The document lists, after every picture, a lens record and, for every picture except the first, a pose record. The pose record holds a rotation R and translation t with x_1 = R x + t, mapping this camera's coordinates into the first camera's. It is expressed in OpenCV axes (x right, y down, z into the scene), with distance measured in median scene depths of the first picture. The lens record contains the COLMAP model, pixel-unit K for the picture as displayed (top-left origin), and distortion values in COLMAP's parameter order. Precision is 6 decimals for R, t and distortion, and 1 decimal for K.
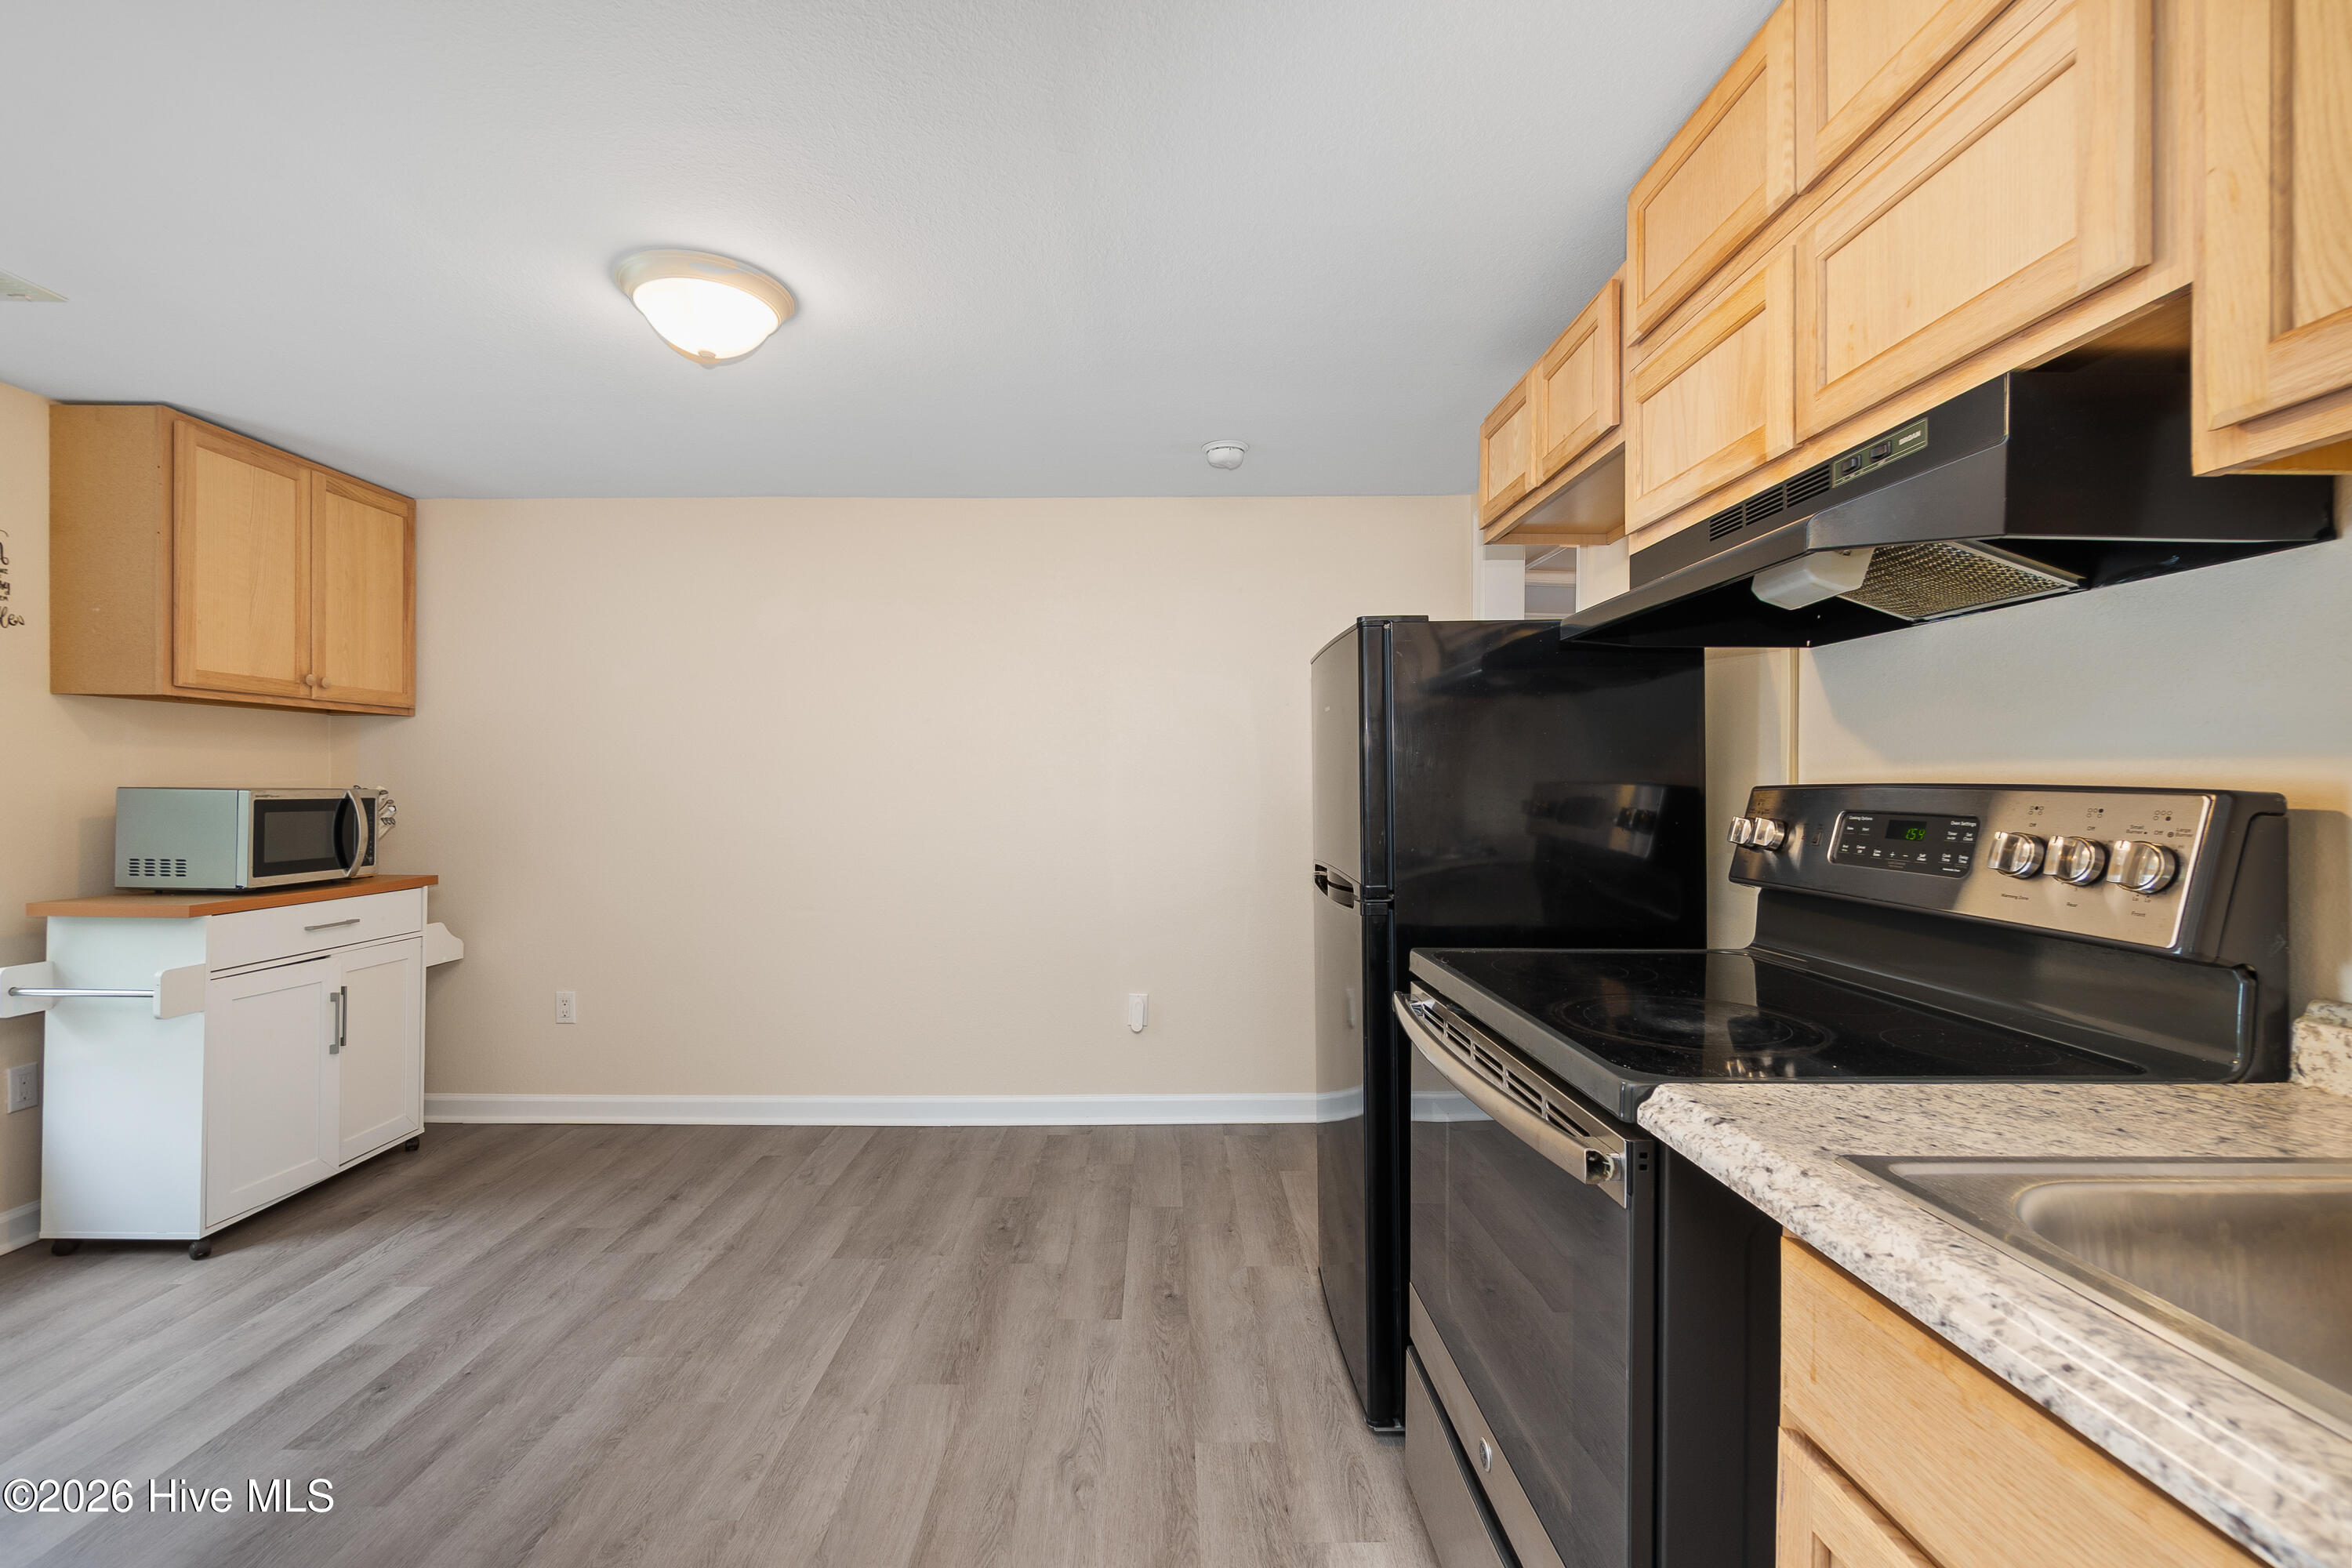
lens RADIAL K [[1008.5, 0, 1165.5], [0, 1008.5, 785.5], [0, 0, 1]] dist [-0.005357, -0.000131]
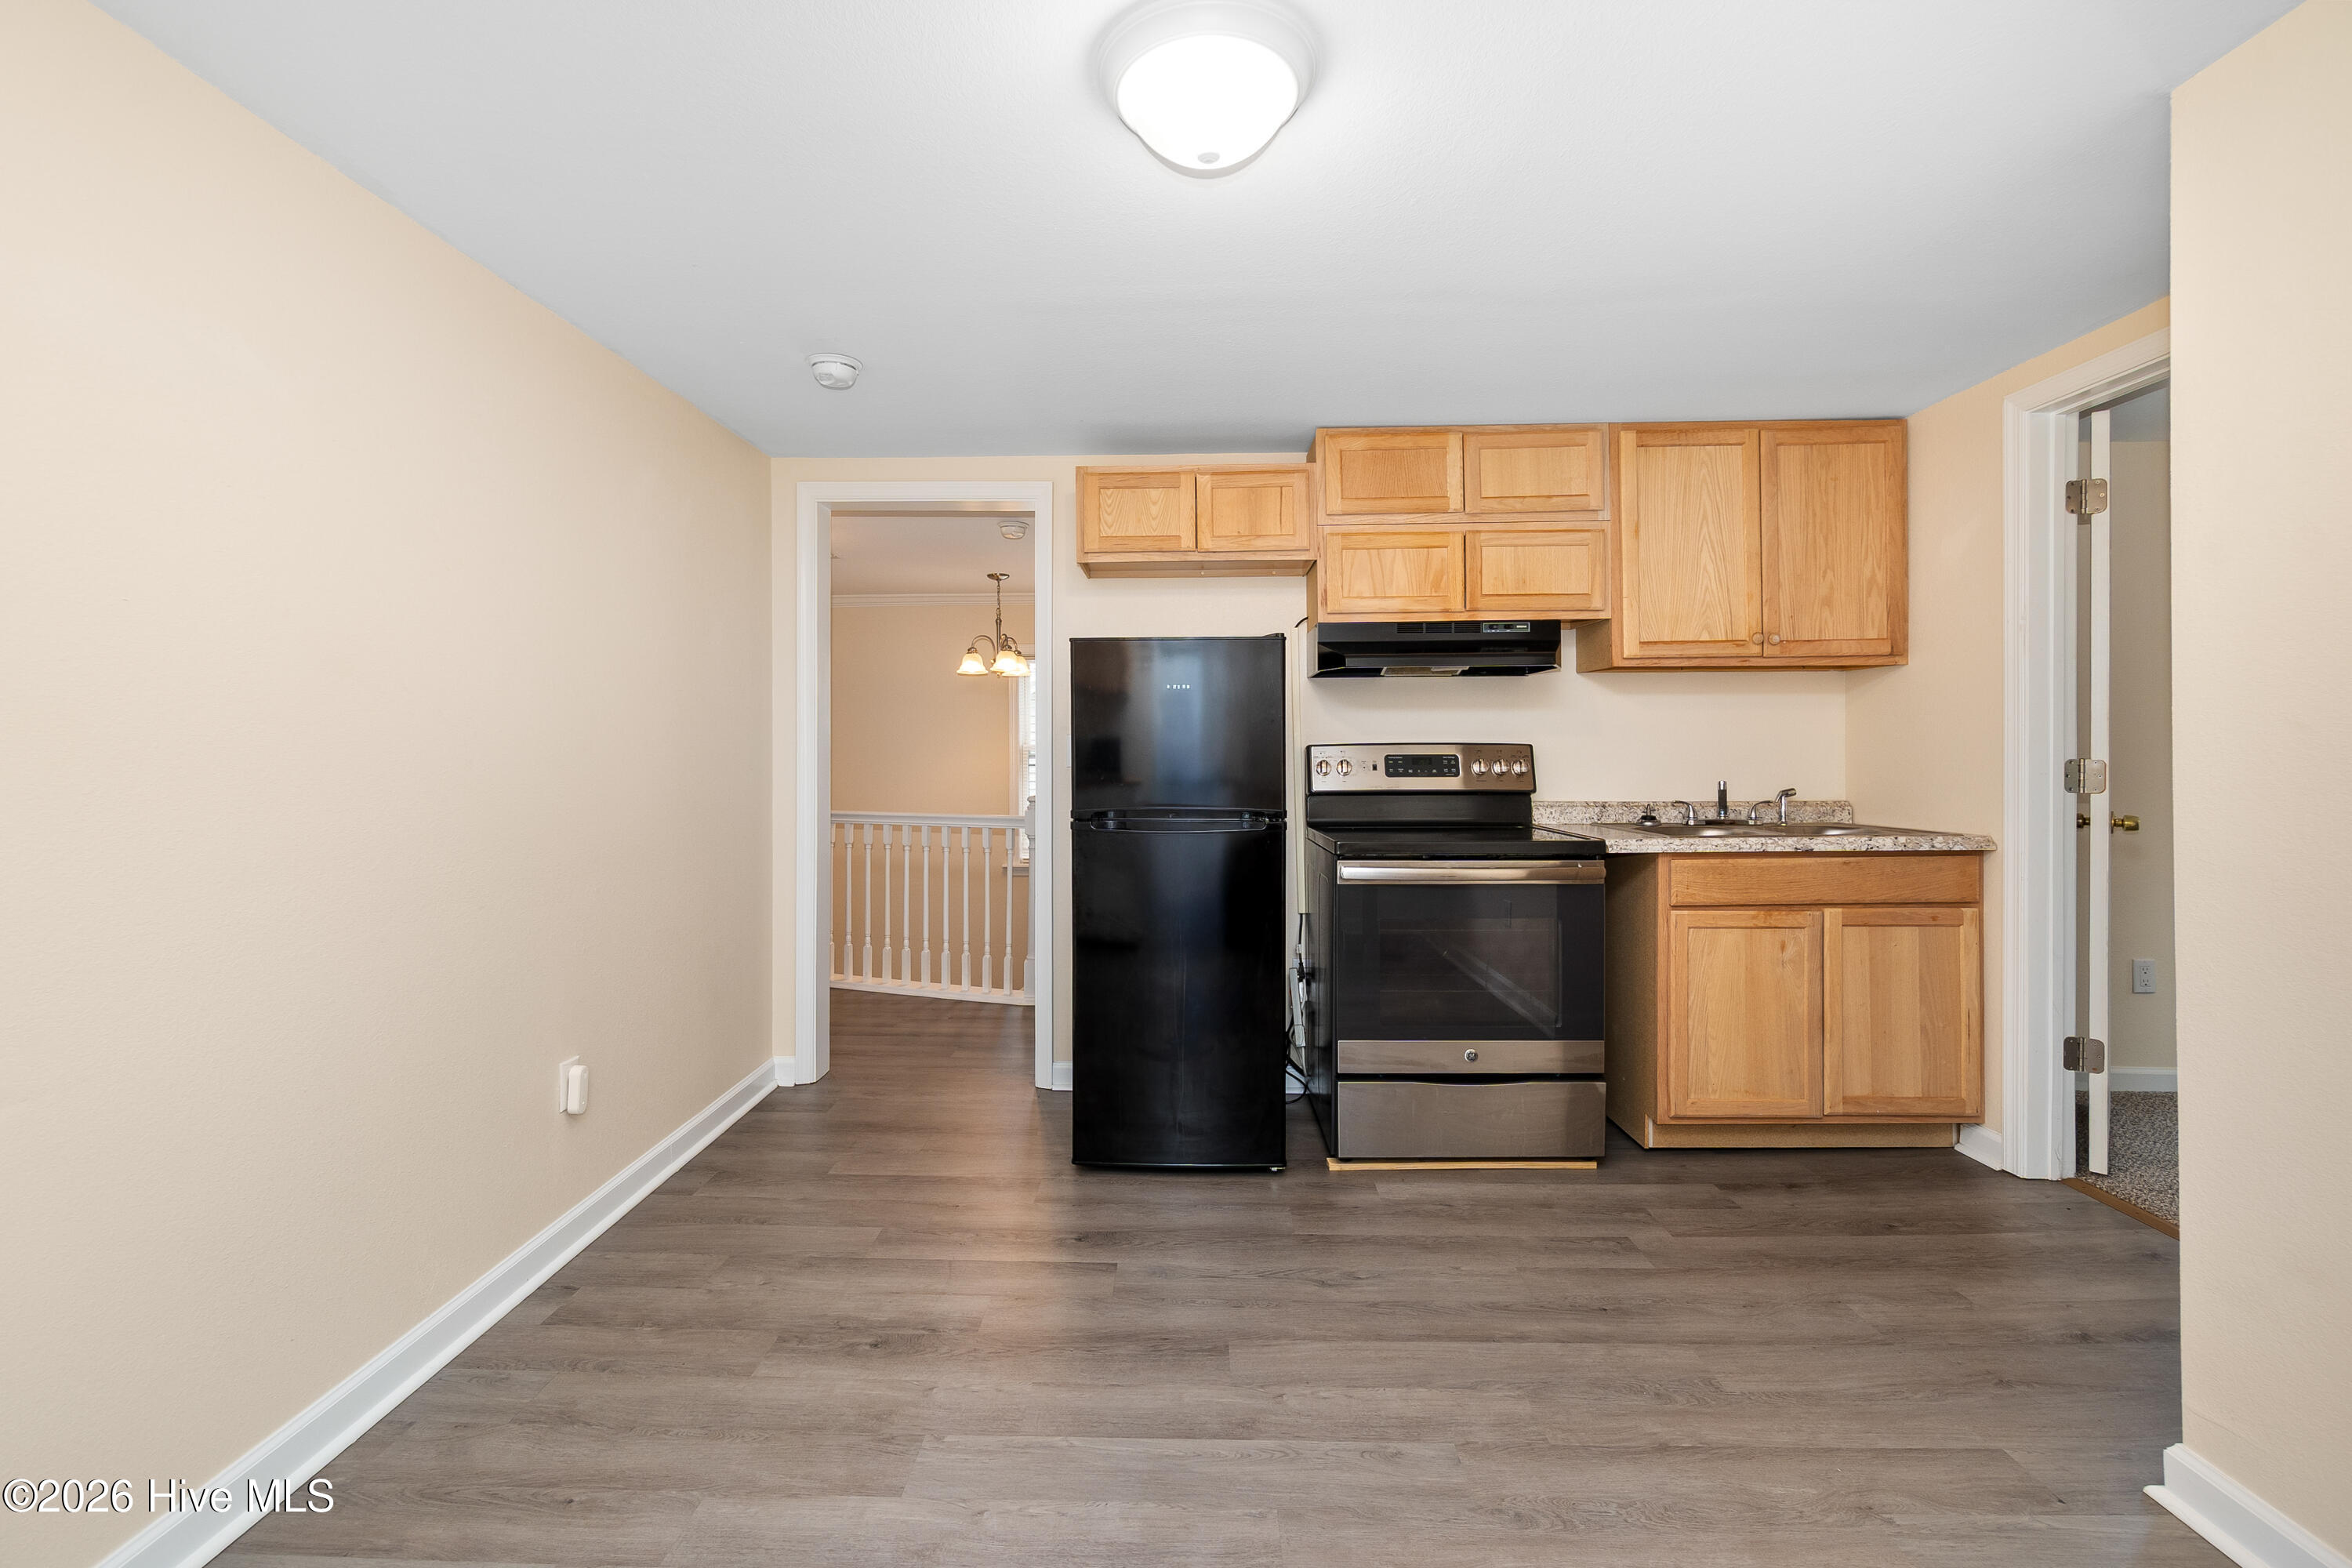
lens RADIAL K [[1017.9, 0, 1157.2], [0, 1017.9, 743.6], [0, 0, 1]] dist [-0.003203, 0.000521]
pose [[0.040804, 0.000677, 0.999167, -0.976451], [0.007278, 0.999973, -0.000975, -0.000865], [-0.999141, 0.007311, 0.040798, 0.821697]]
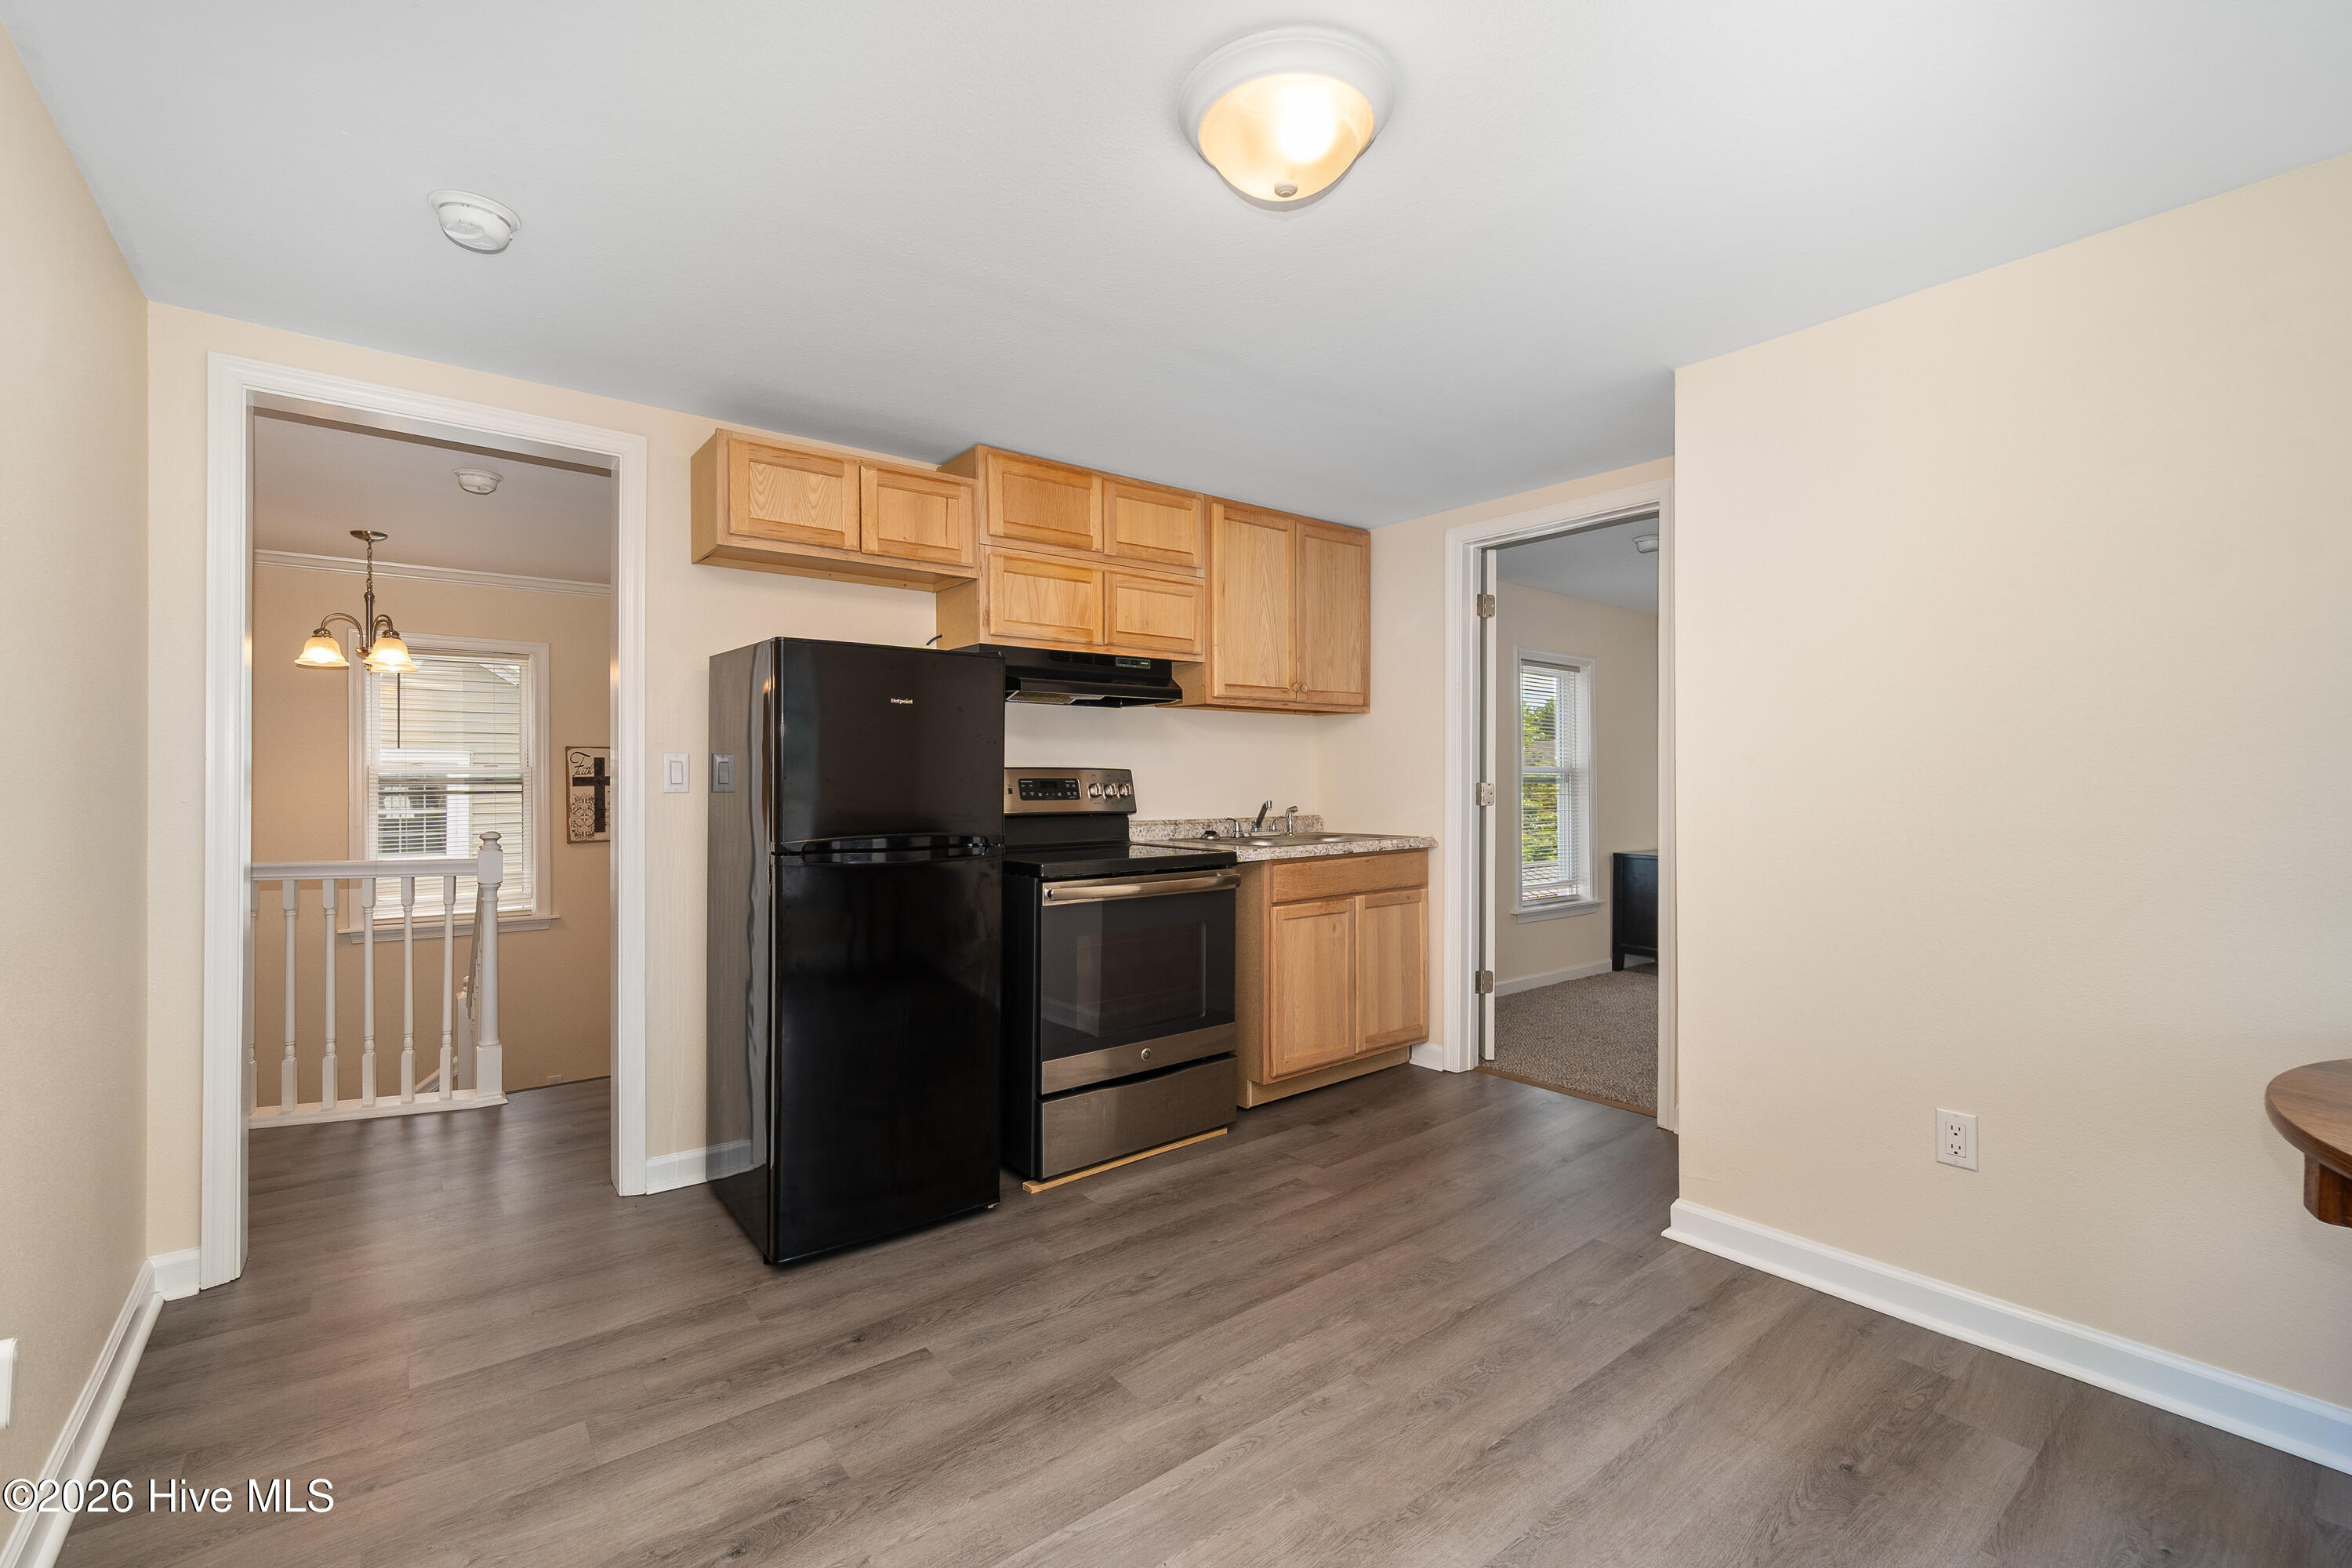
lens RADIAL K [[1008.8, 0, 1163.4], [0, 1008.8, 772.7], [0, 0, 1]] dist [-0.010038, 0.003548]
pose [[-0.609468, -0.002051, 0.792808, -0.811041], [-0.001593, 0.999998, 0.001363, 0.004652], [-0.792809, -0.000433, -0.609470, 1.248248]]
